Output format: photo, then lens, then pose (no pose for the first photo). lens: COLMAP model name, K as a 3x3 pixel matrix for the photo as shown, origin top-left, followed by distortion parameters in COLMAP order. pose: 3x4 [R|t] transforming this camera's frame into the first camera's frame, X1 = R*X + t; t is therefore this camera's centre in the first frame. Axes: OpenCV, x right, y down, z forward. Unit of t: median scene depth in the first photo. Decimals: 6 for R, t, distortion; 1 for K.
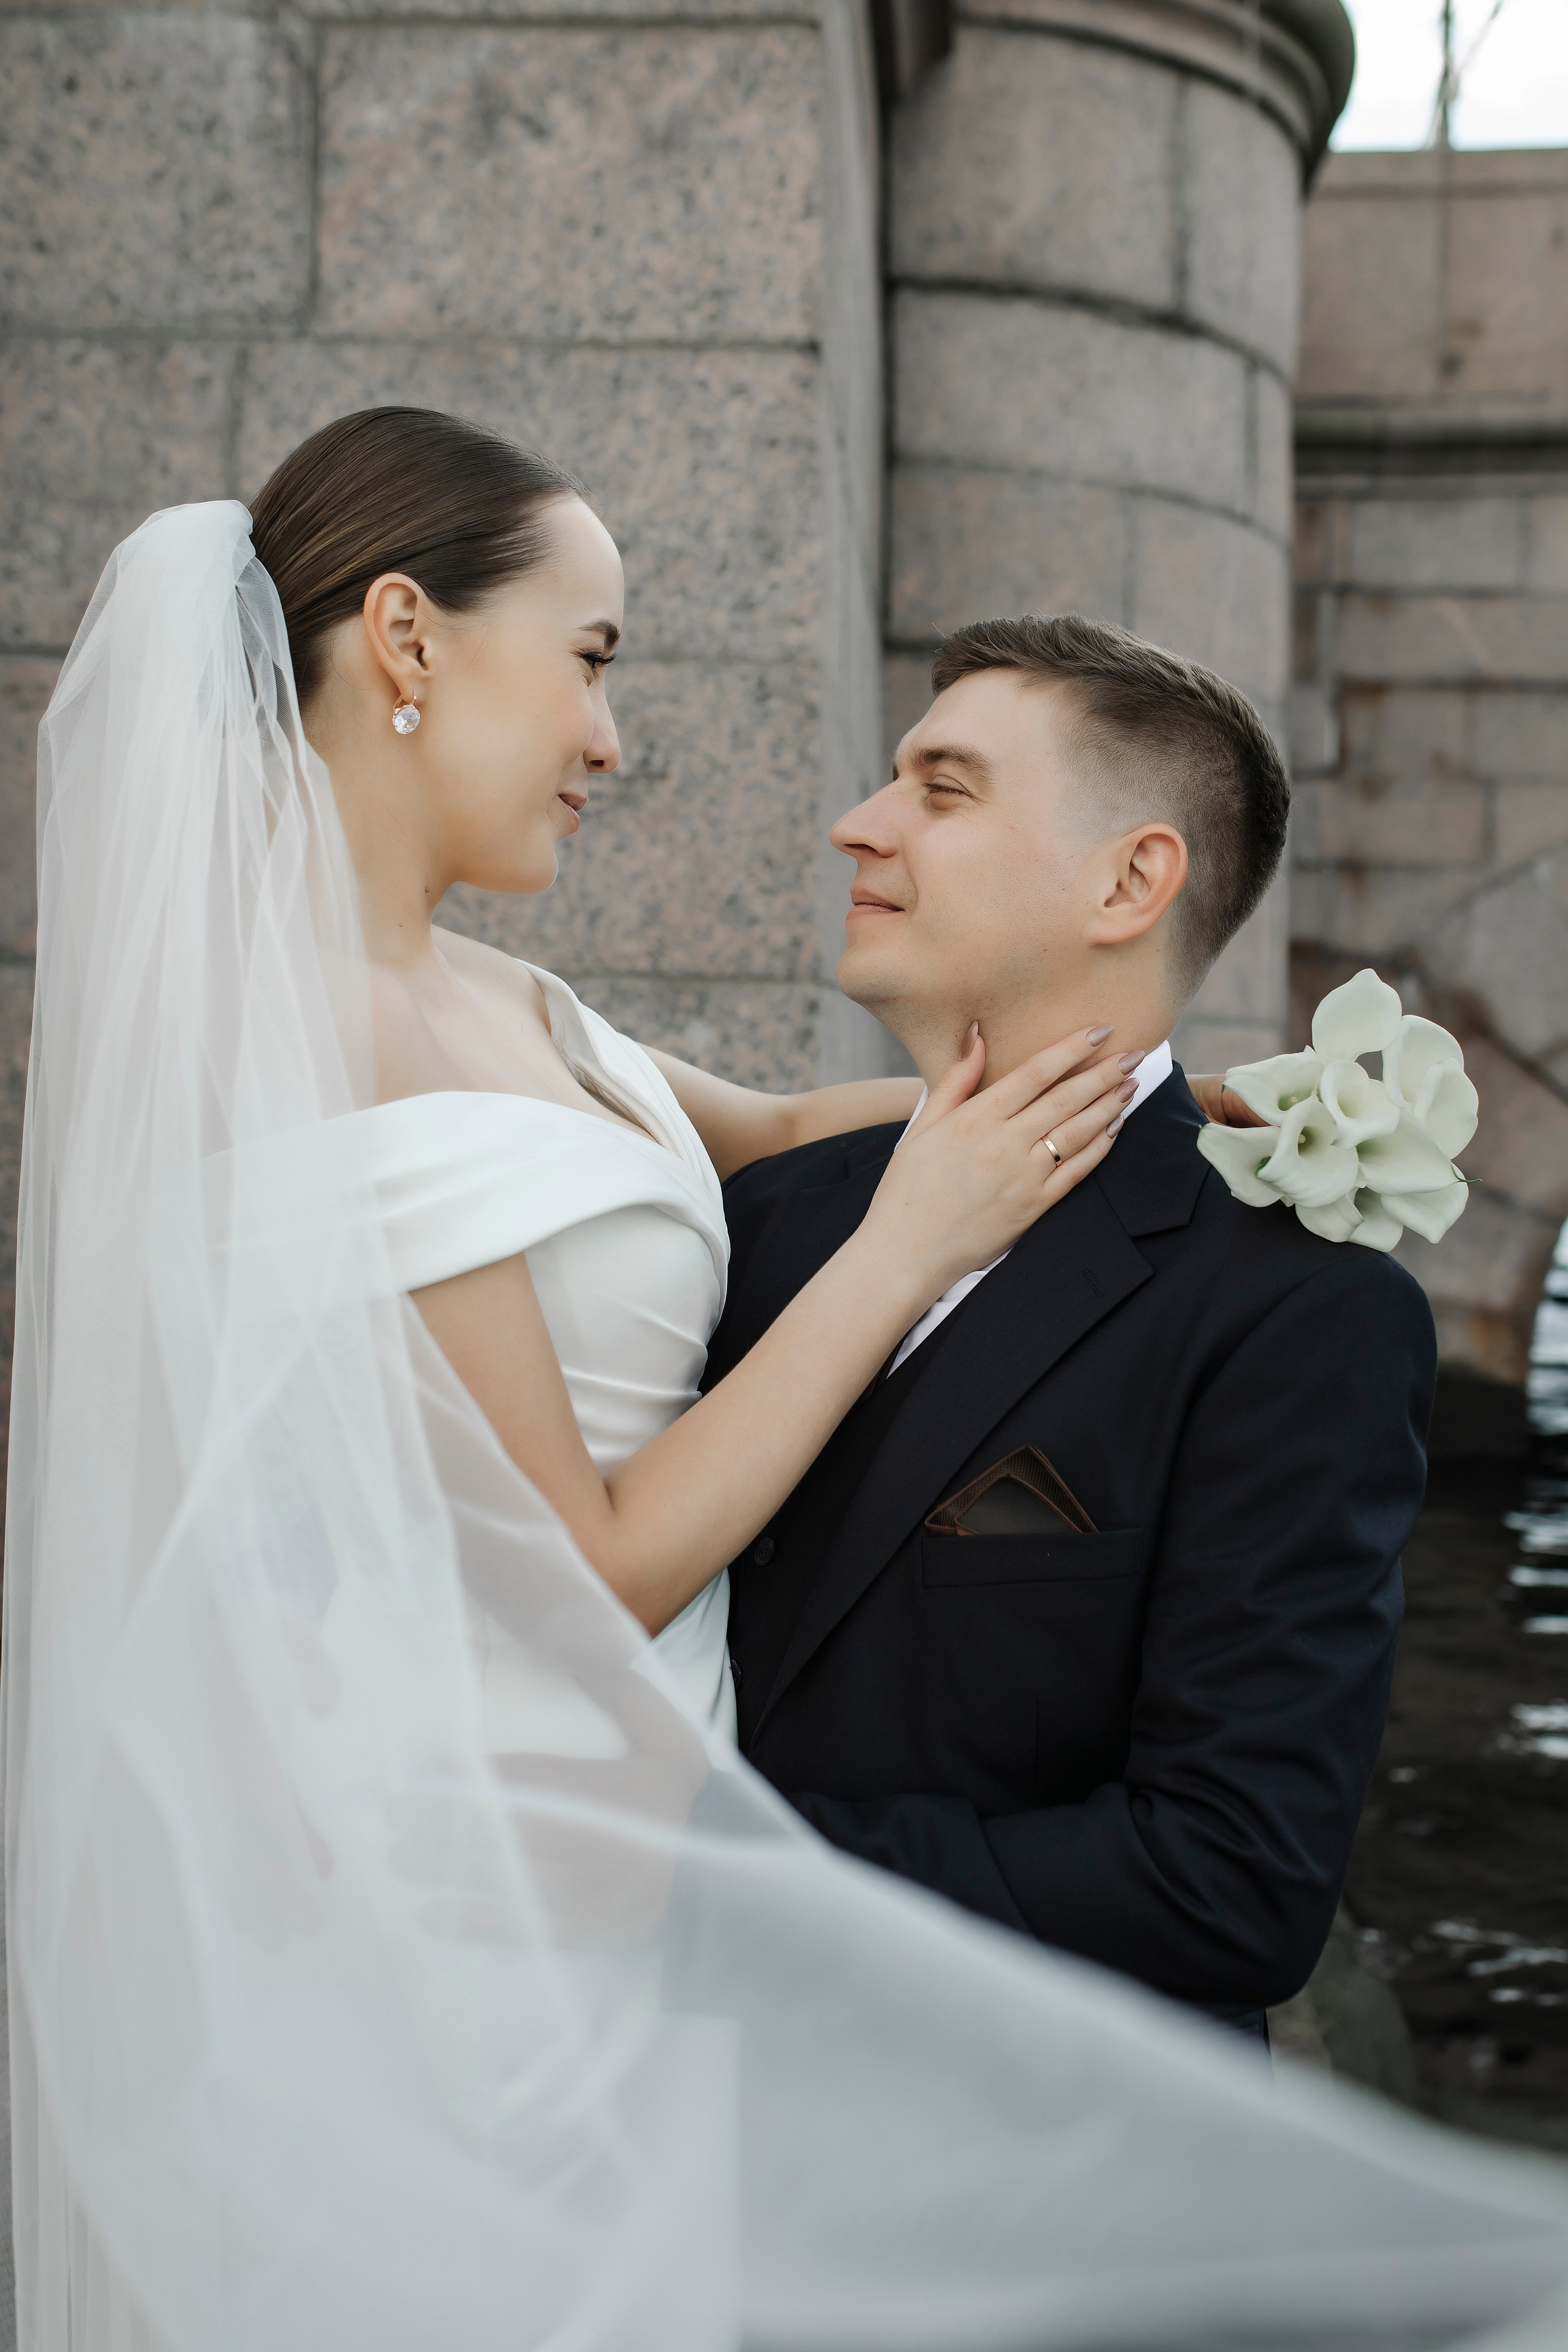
lens RADIAL K [[2689.6, 0, 944.4], [0, 2689.6, 1182.6], [0, 0, 1]] dist [-0.064852, 0.086750]
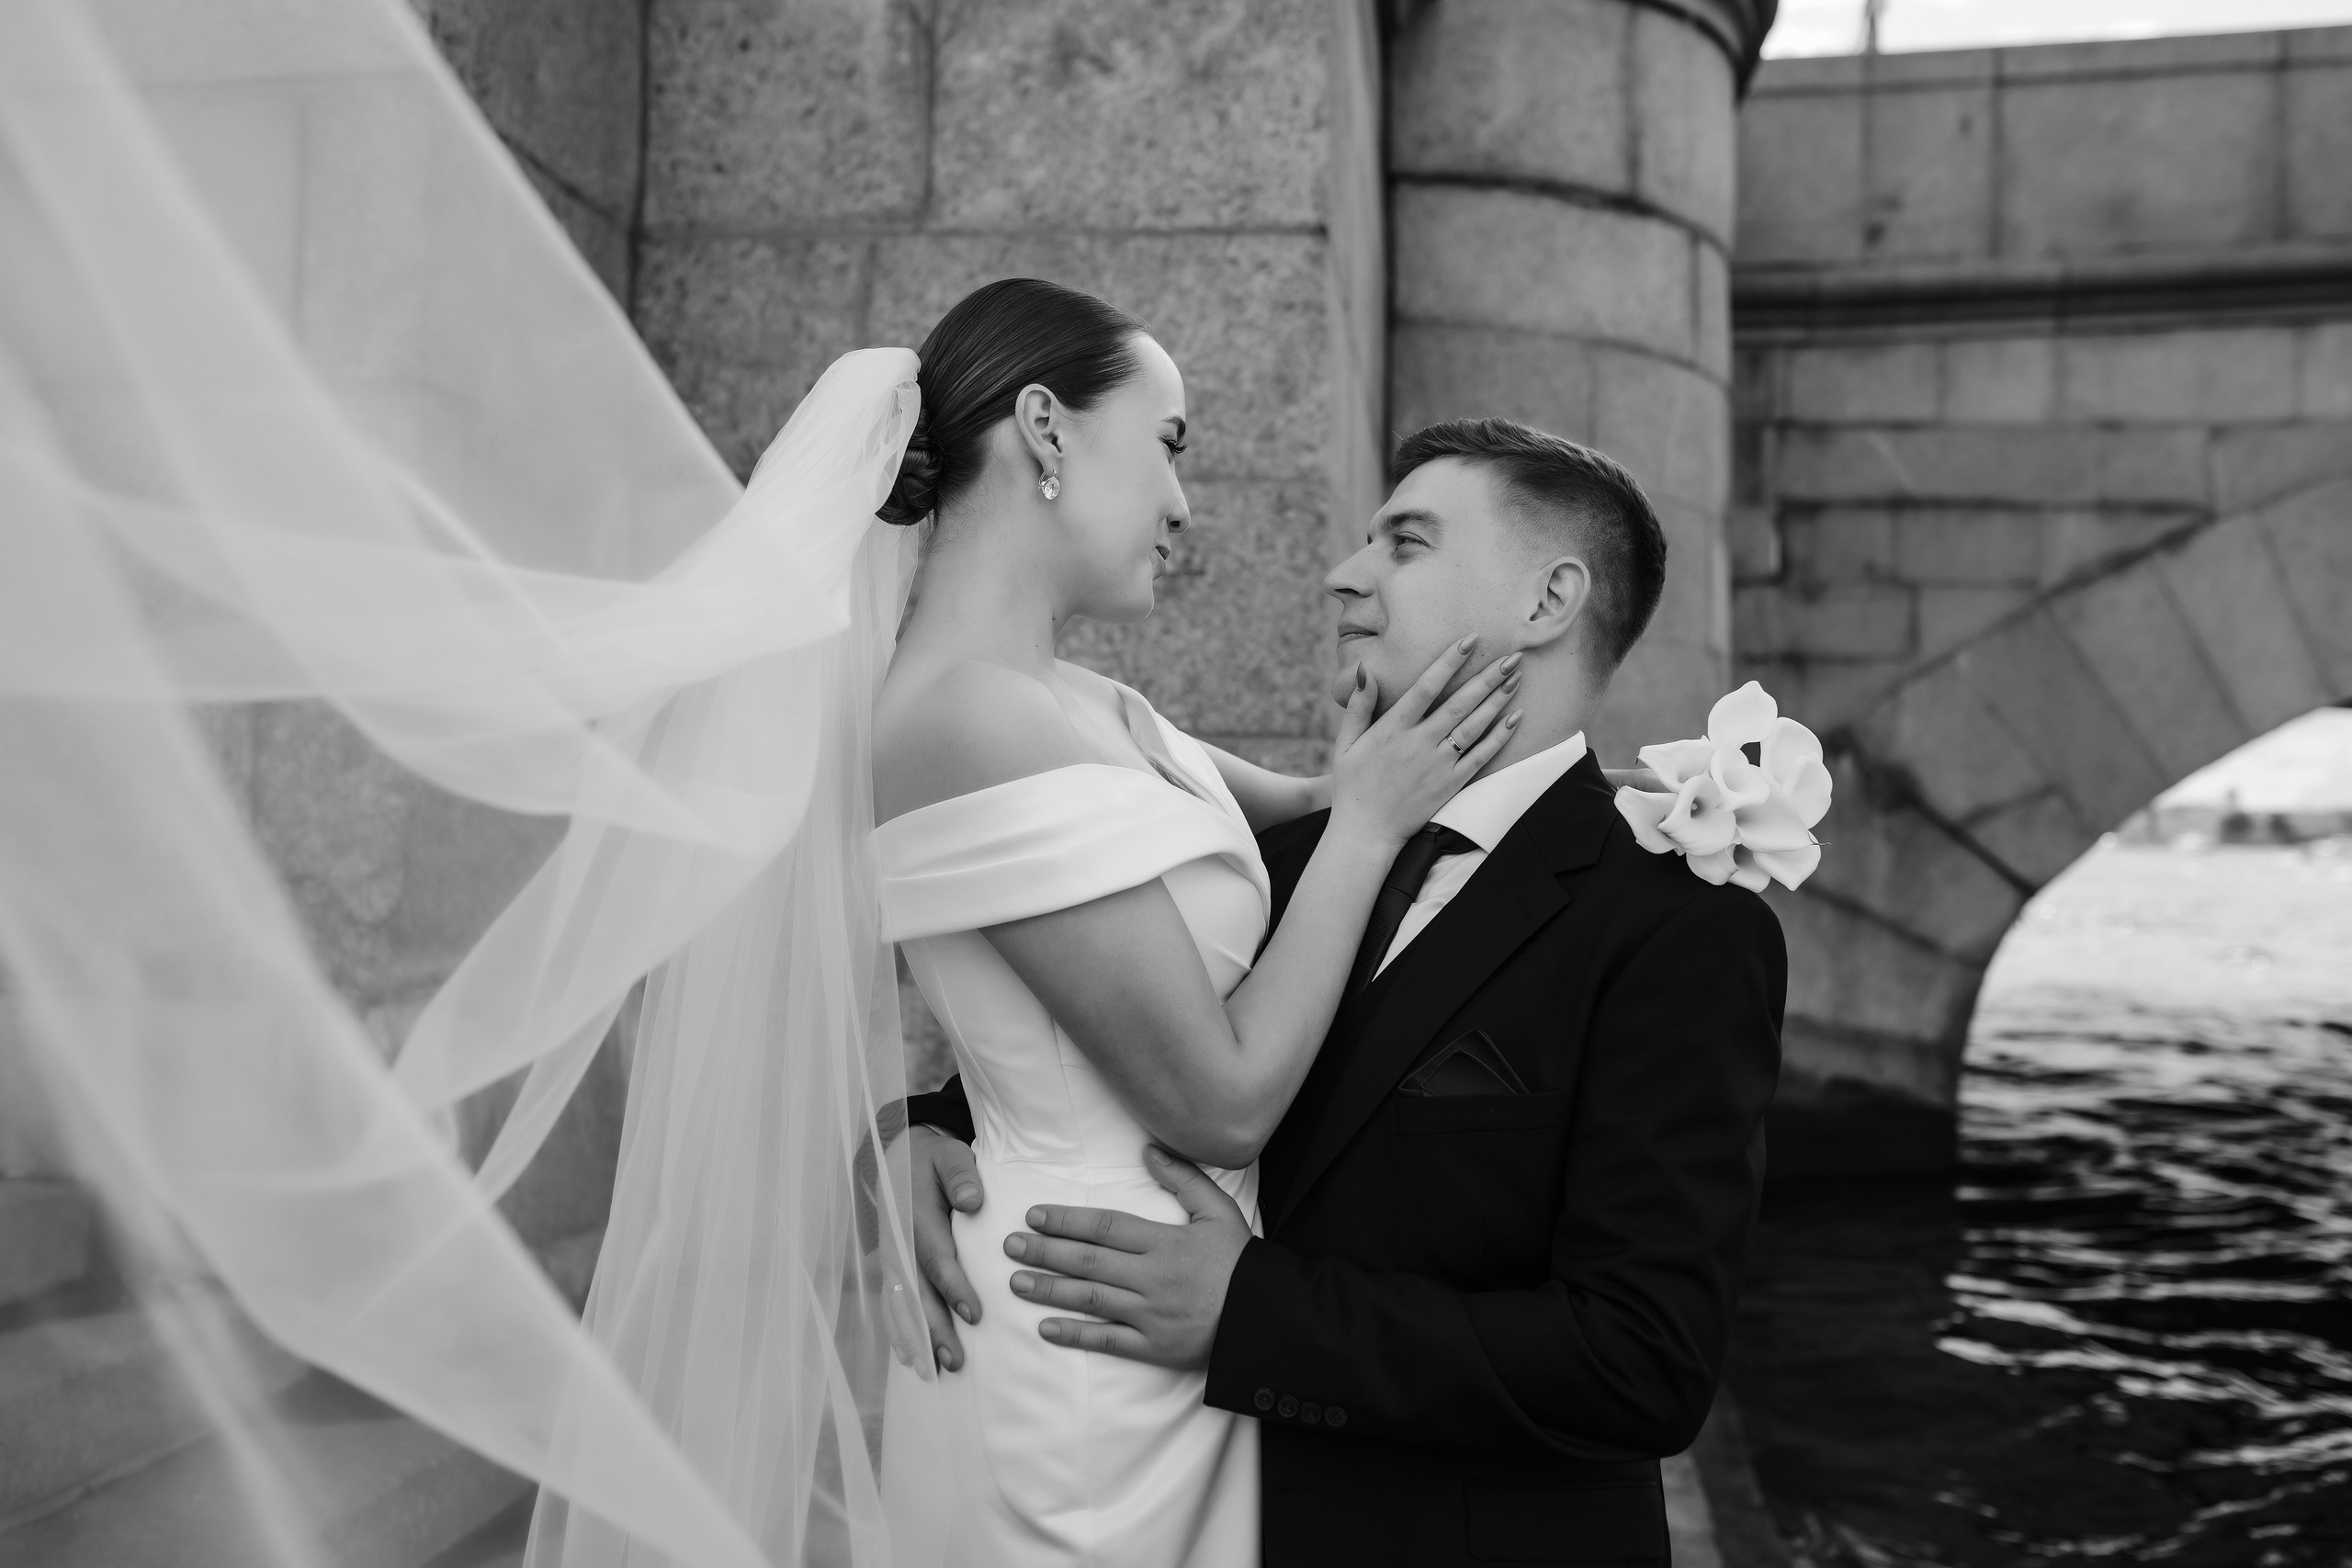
lens RADIAL K [[2386.2, 0, 1176.0], [0, 2386.2, 784.0], [0, 0, 1]] dist [-0.063430, 0.091835]
pose [[0.993703, -0.002330, -0.112023, 0.006915], [-0.006240, 0.997081, -0.076091, 0.029975], [0.111874, 0.076311, 0.990788, -0.086816]]
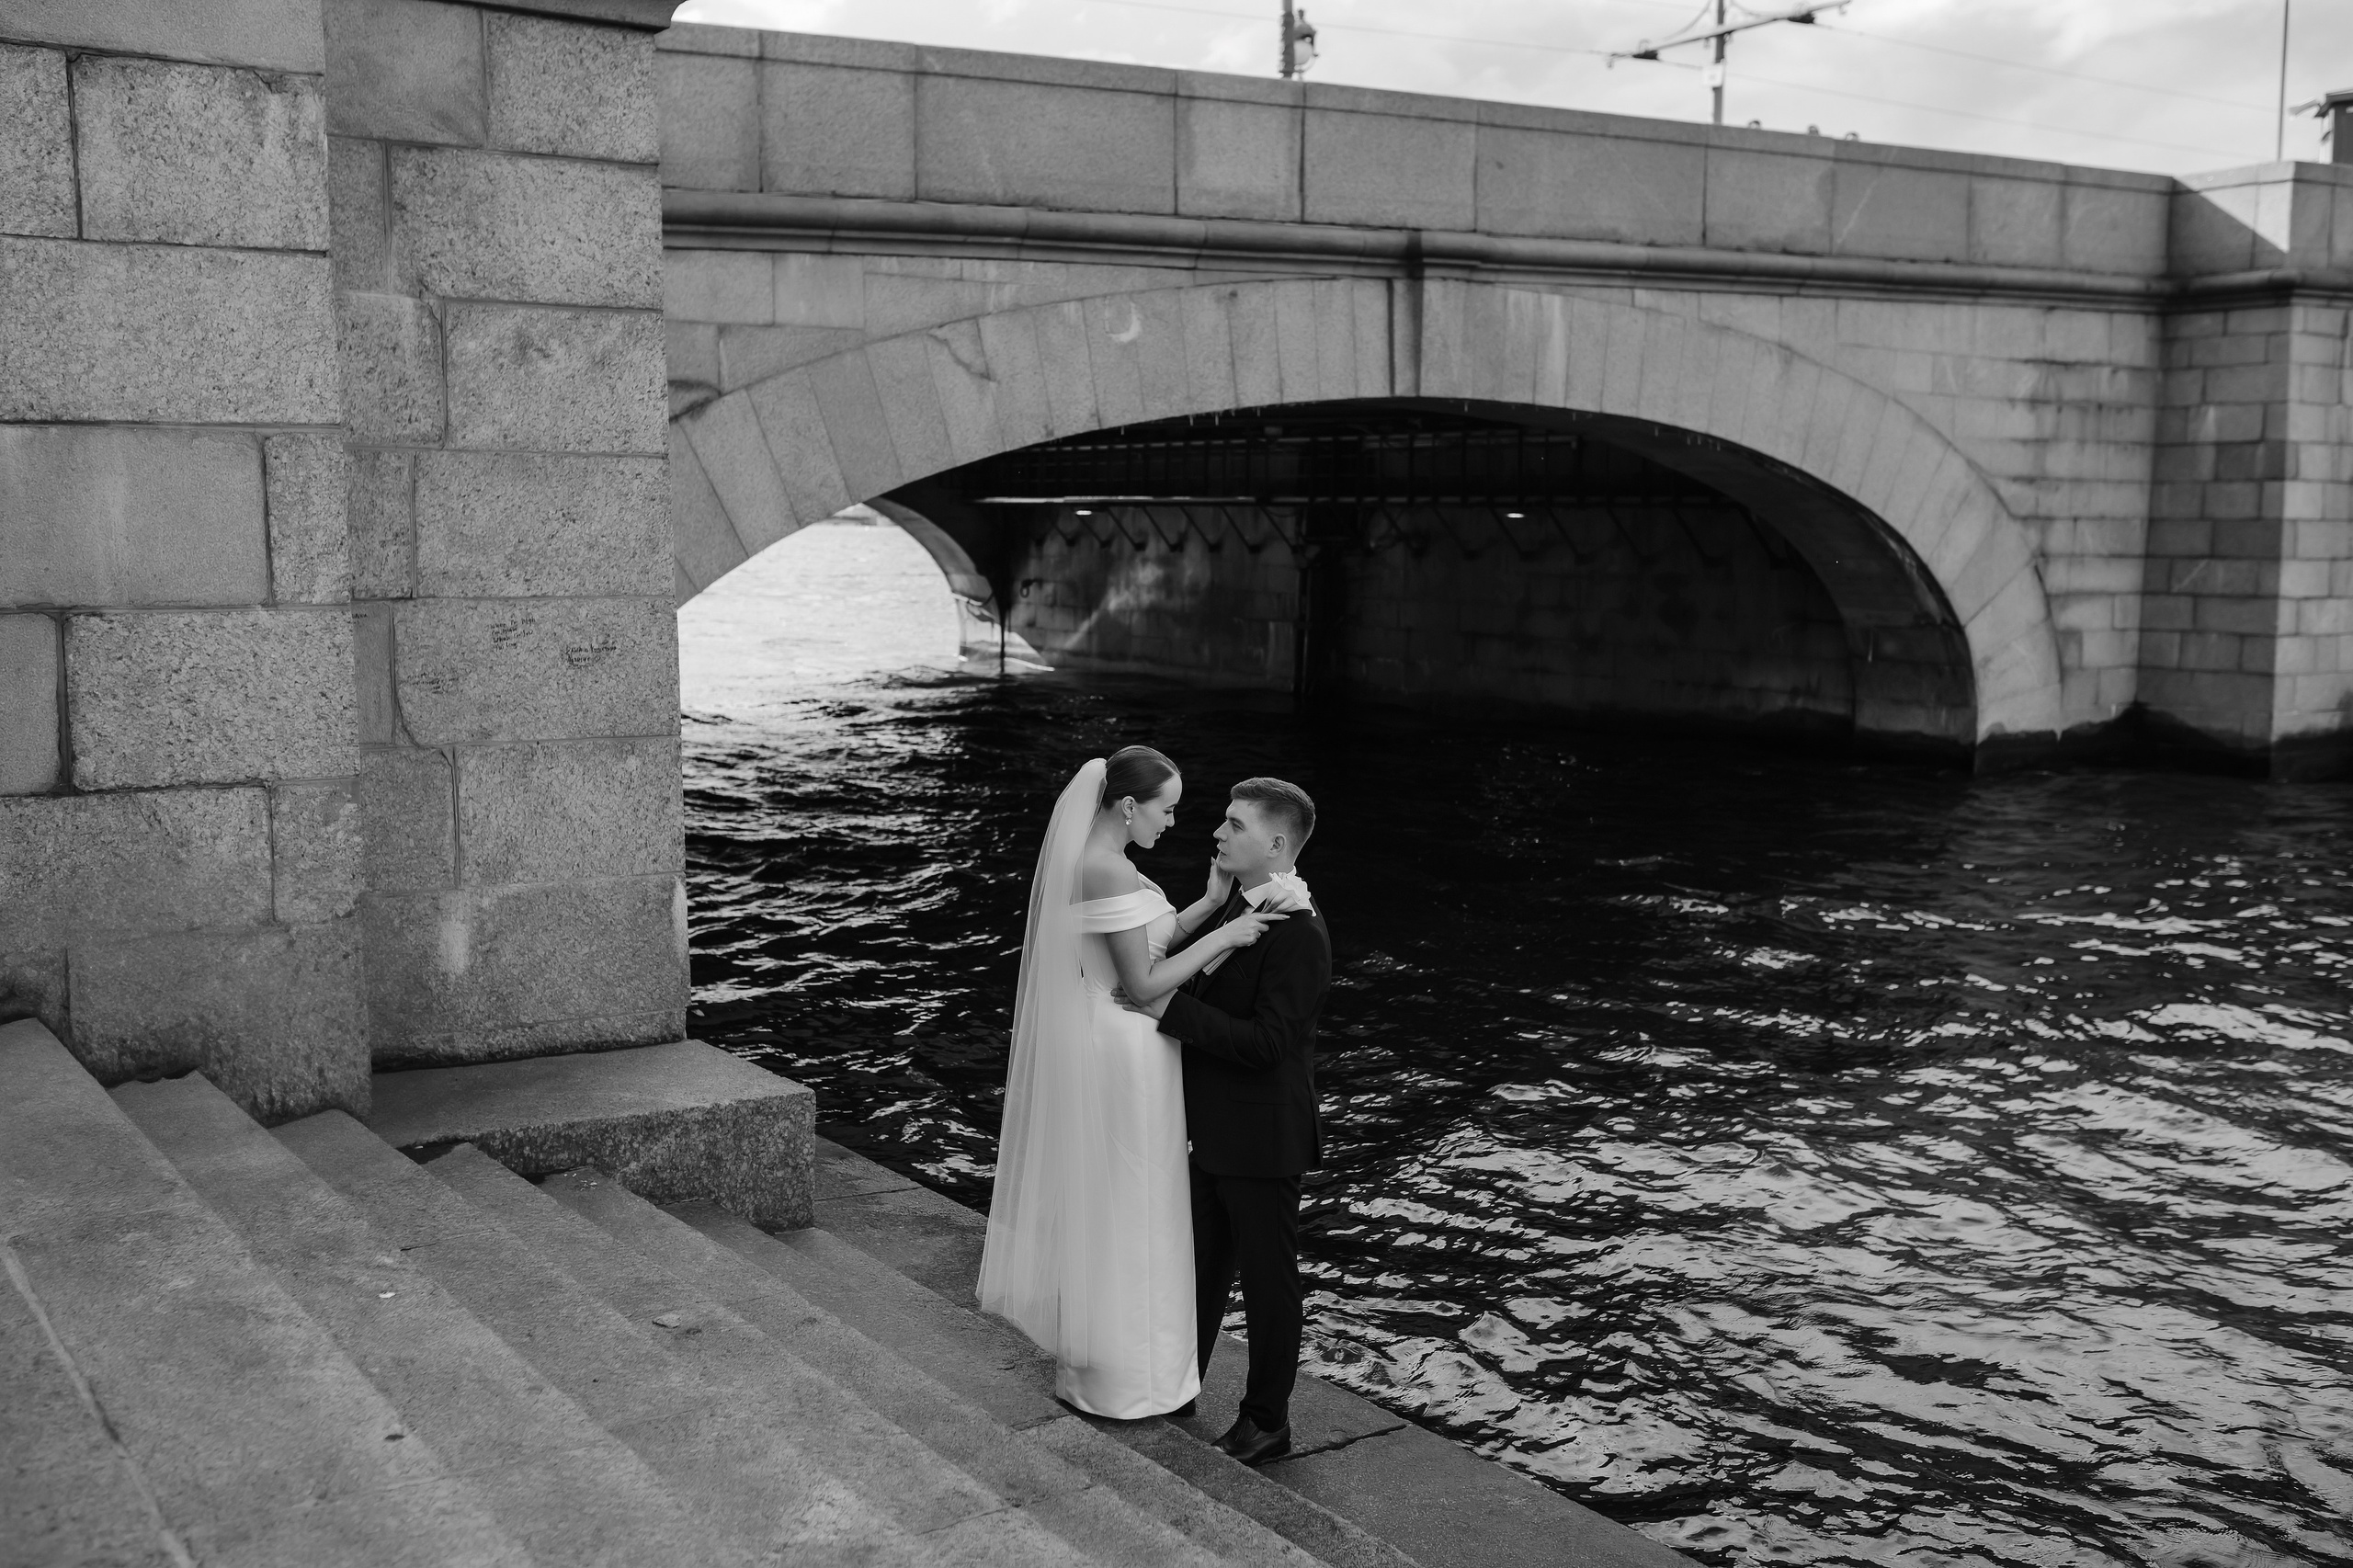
lens RADIAL K [[2487.2, 0, 1176.5], [0, 2487.2, 784.0], [0, 0, 1]] dist [-0.017079, 0.019292]
pose [[0.803618, -0.078332, 0.589968, -0.962753], [0.033966, 0.995721, 0.085938, -0.201464], [-0.594176, -0.049023, 0.802840, -0.956290]]
